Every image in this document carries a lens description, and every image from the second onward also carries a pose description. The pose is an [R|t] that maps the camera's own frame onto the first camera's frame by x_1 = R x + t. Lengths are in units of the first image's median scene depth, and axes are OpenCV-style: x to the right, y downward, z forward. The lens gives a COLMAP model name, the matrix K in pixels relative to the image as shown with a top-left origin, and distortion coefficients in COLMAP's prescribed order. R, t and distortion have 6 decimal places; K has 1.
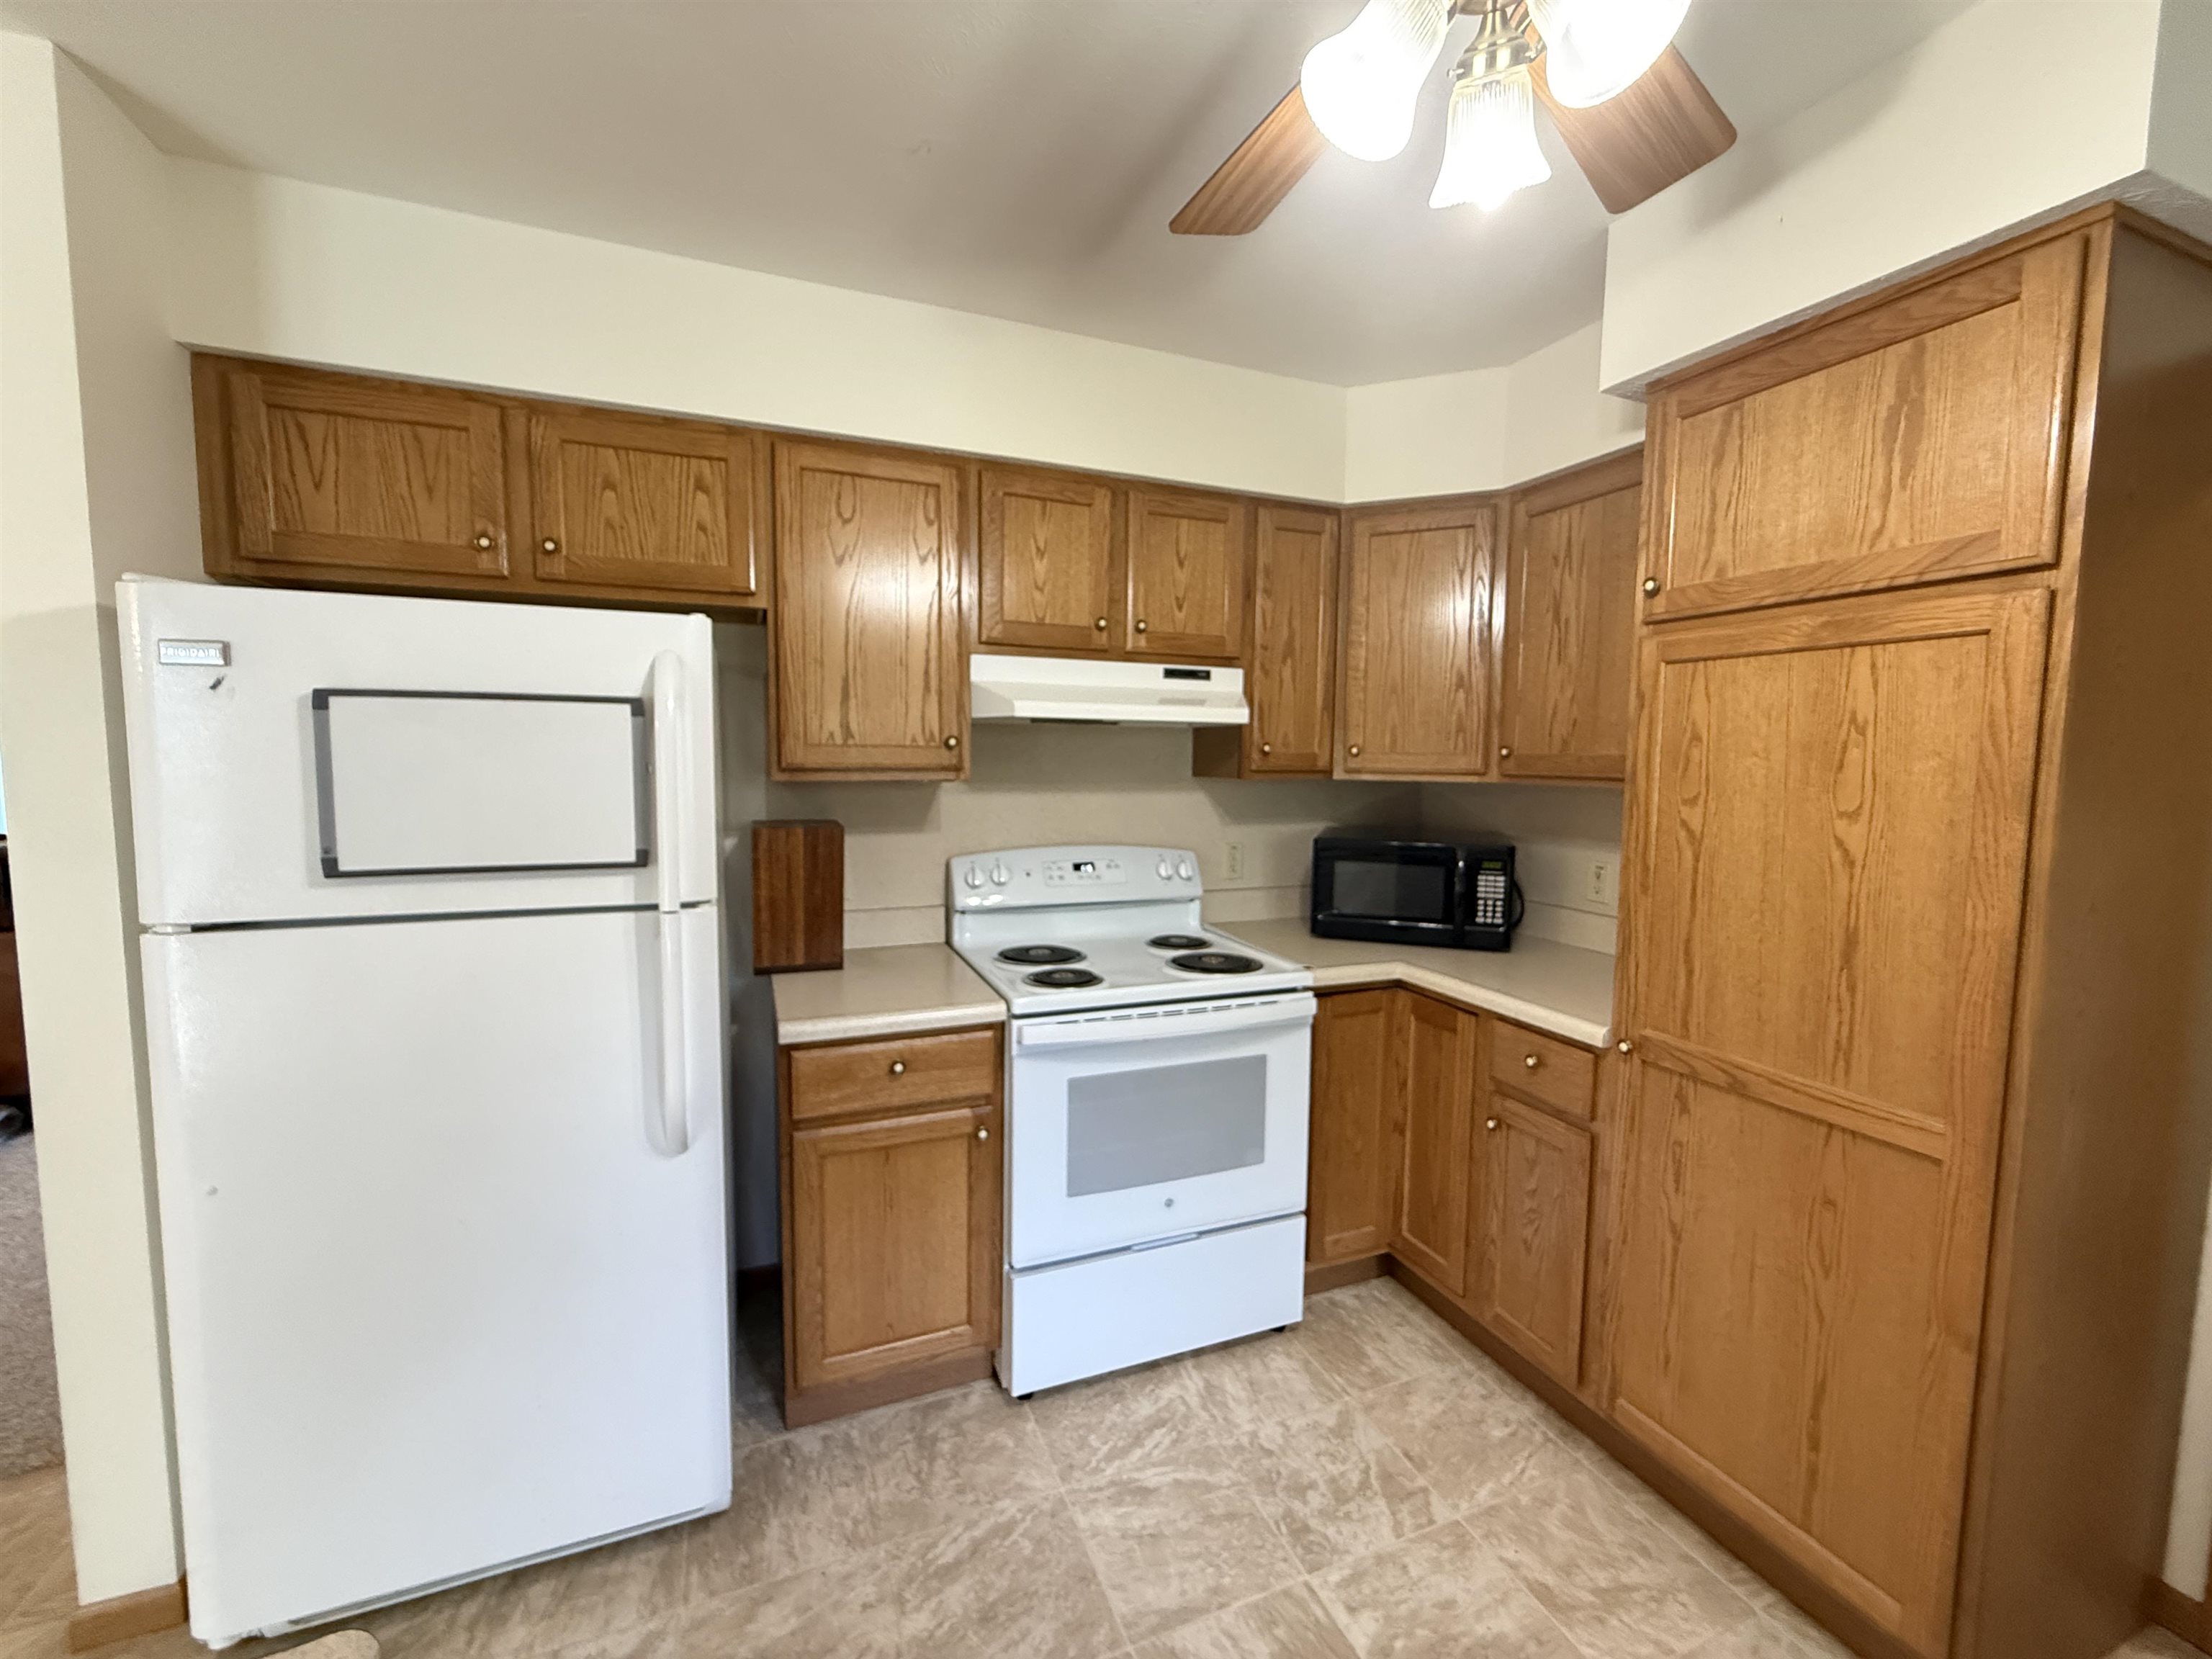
lens RADIAL K [[882.5, 0, 1106.0], [0, 882.5, 829.5], [0, 0, 1]] dist [0.000051, 0.000918]
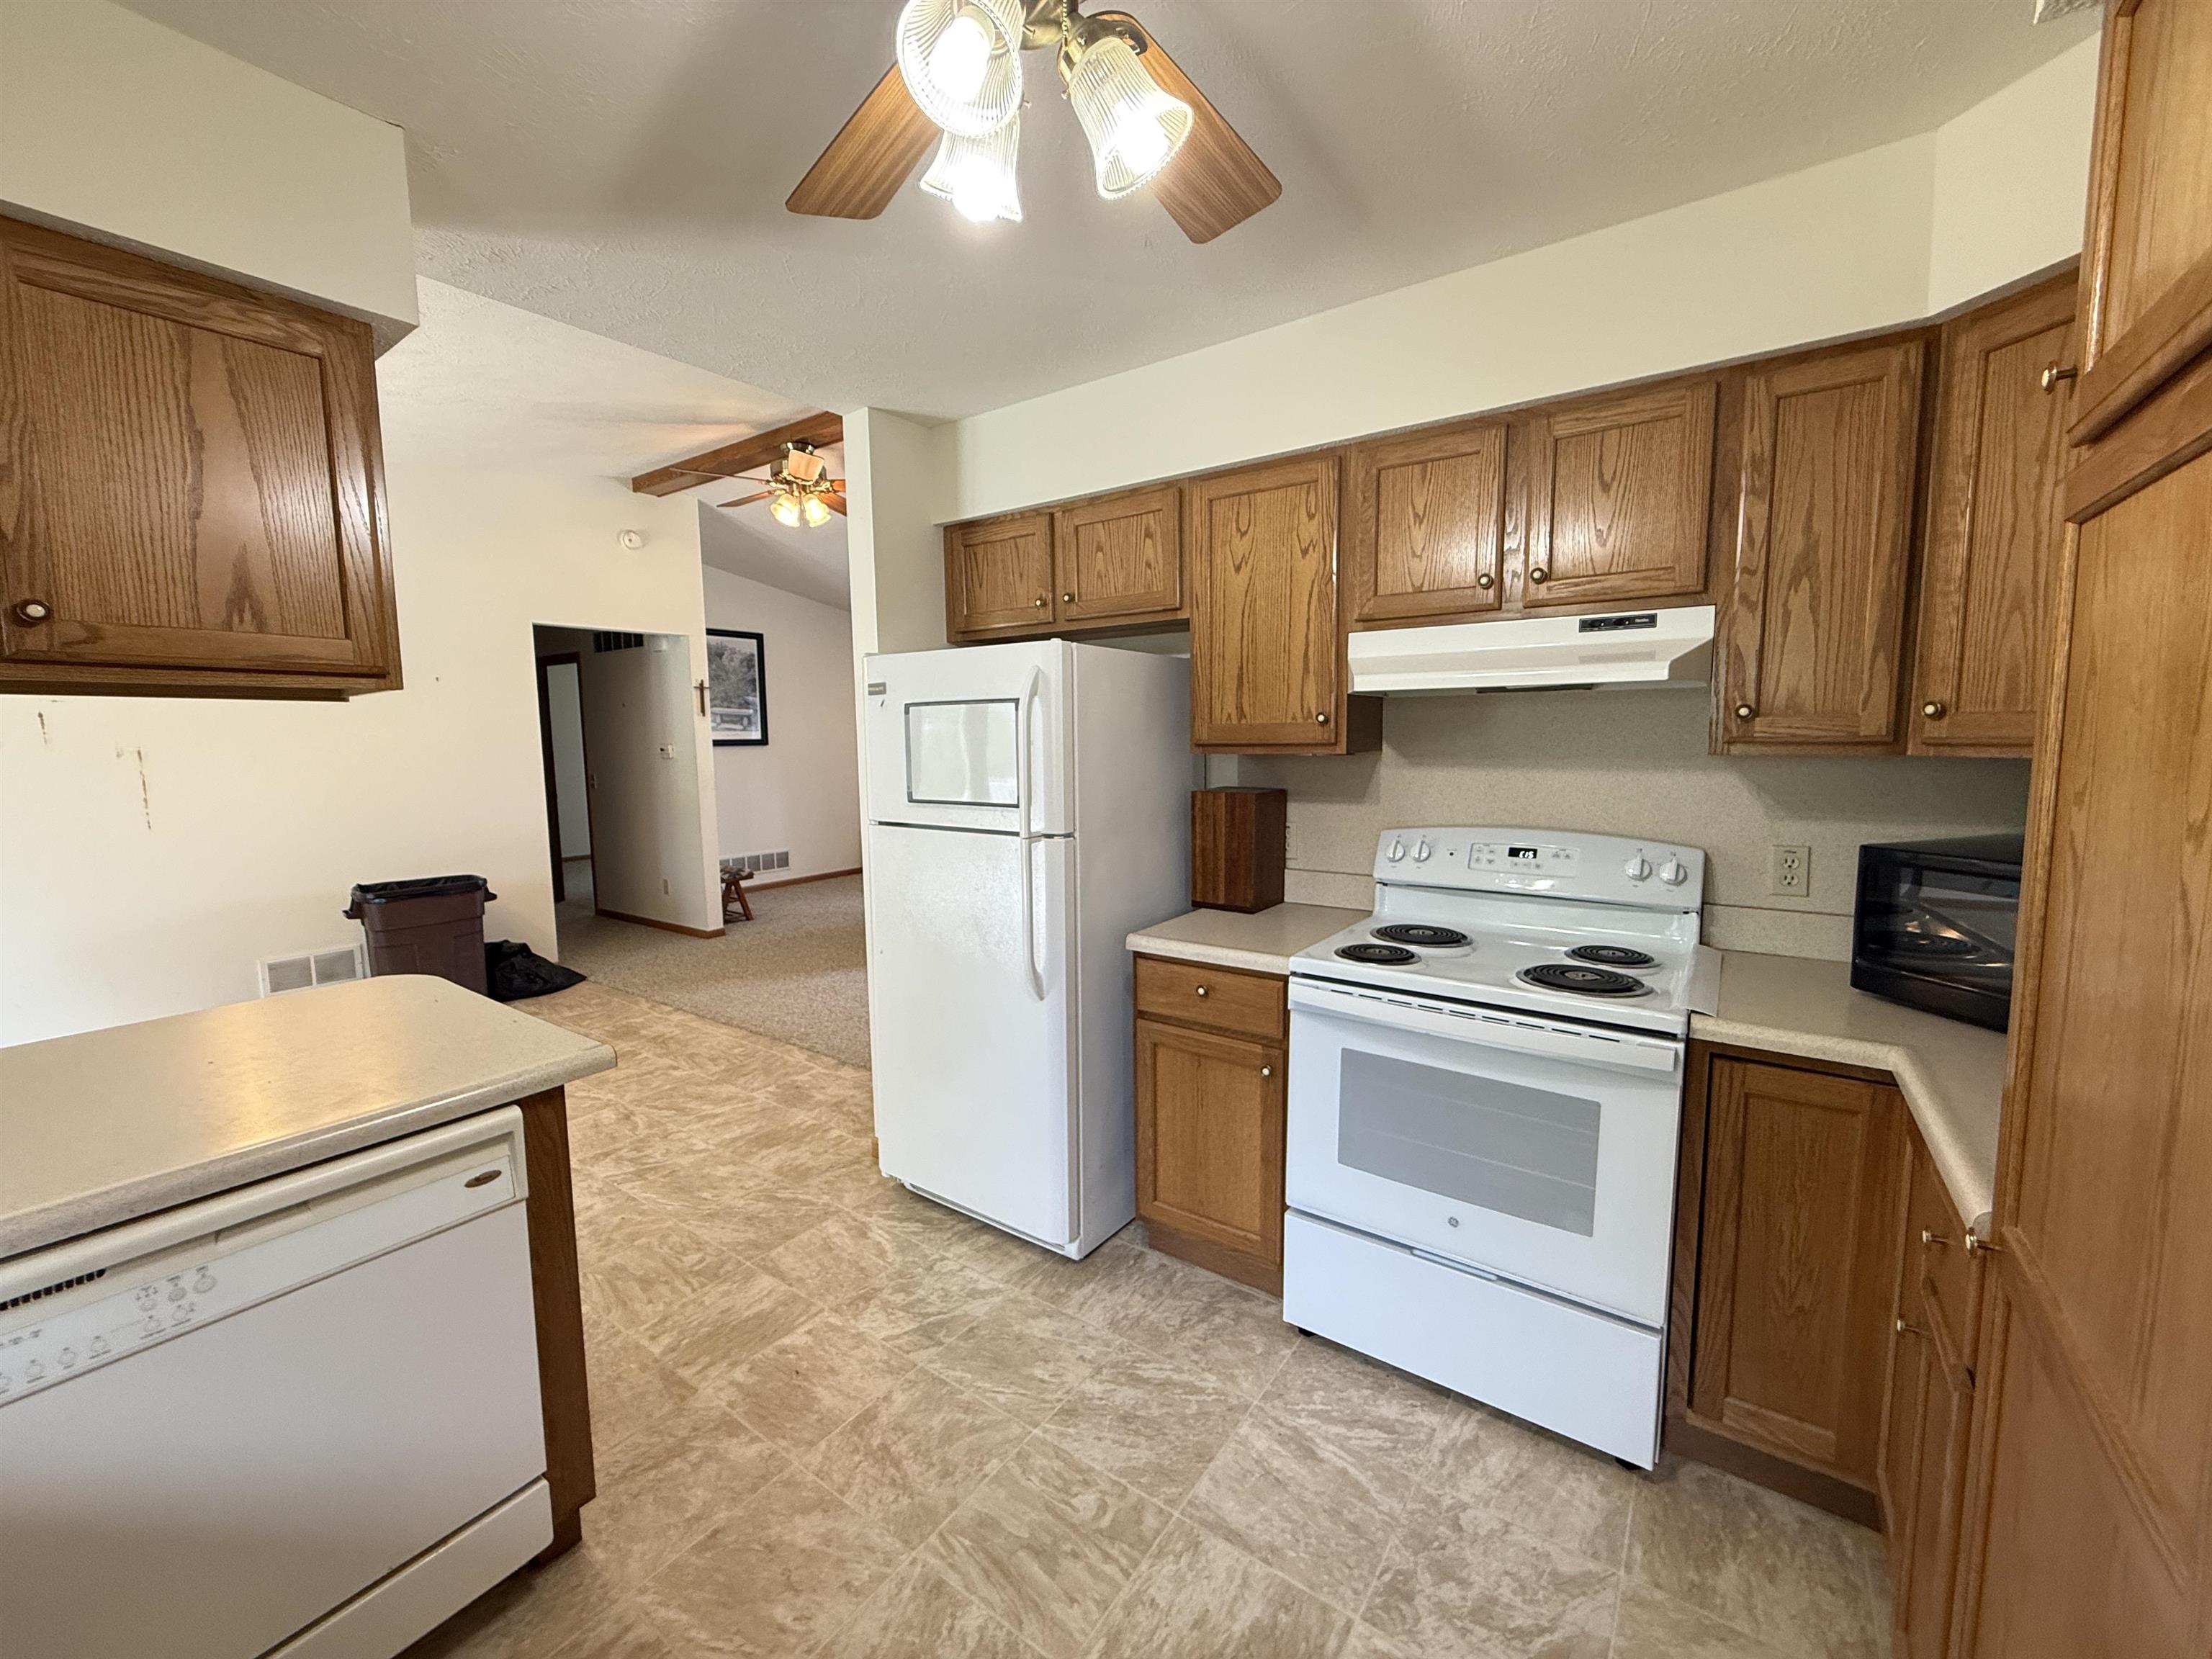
lens RADIAL K [[882.5, 0, 1106.0], [0, 882.5, 829.5], [0, 0, 1]] dist [0.000051, 0.000918]
pose [[0.539762, 0.074879, -0.838481, 0.642982], [-0.053435, 0.997075, 0.054644, -0.009562], [0.840120, 0.015310, 0.542184, 0.214876]]
